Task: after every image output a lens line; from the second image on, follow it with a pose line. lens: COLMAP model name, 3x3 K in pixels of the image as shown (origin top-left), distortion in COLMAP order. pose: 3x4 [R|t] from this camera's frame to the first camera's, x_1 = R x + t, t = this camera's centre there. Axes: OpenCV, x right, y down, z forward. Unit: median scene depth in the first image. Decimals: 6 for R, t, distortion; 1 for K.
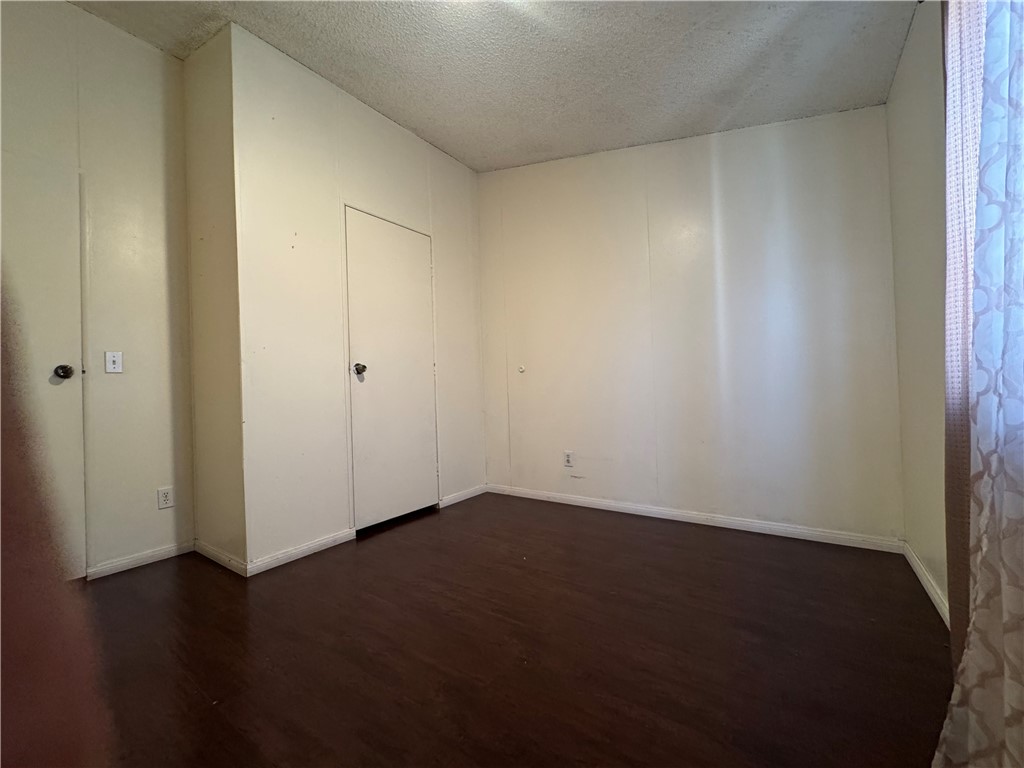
lens RADIAL K [[409.0, 0, 513.0], [0, 409.0, 387.3], [0, 0, 1]] dist [-0.001763, 0.000632]
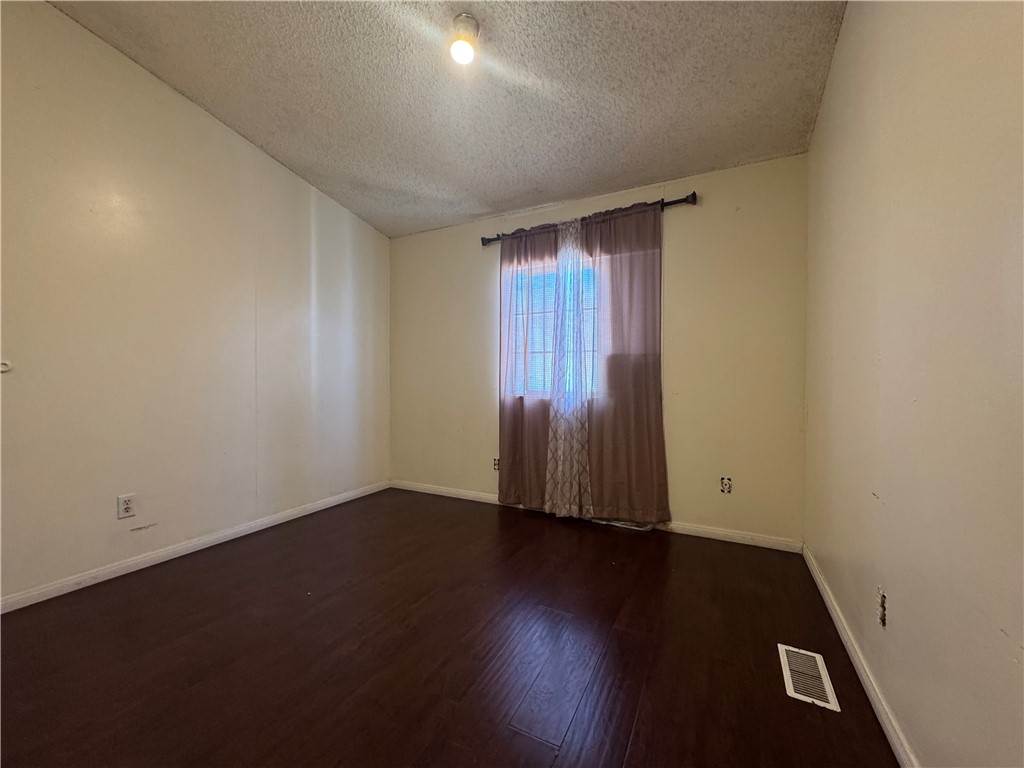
lens RADIAL K [[409.0, 0, 511.3], [0, 409.0, 384.0], [0, 0, 1]] dist [-0.001763, 0.000632]
pose [[-0.121056, 0.018735, 0.992469, -0.636155], [0.005388, 0.999820, -0.018217, -0.010376], [-0.992631, 0.003142, -0.121135, 0.470132]]
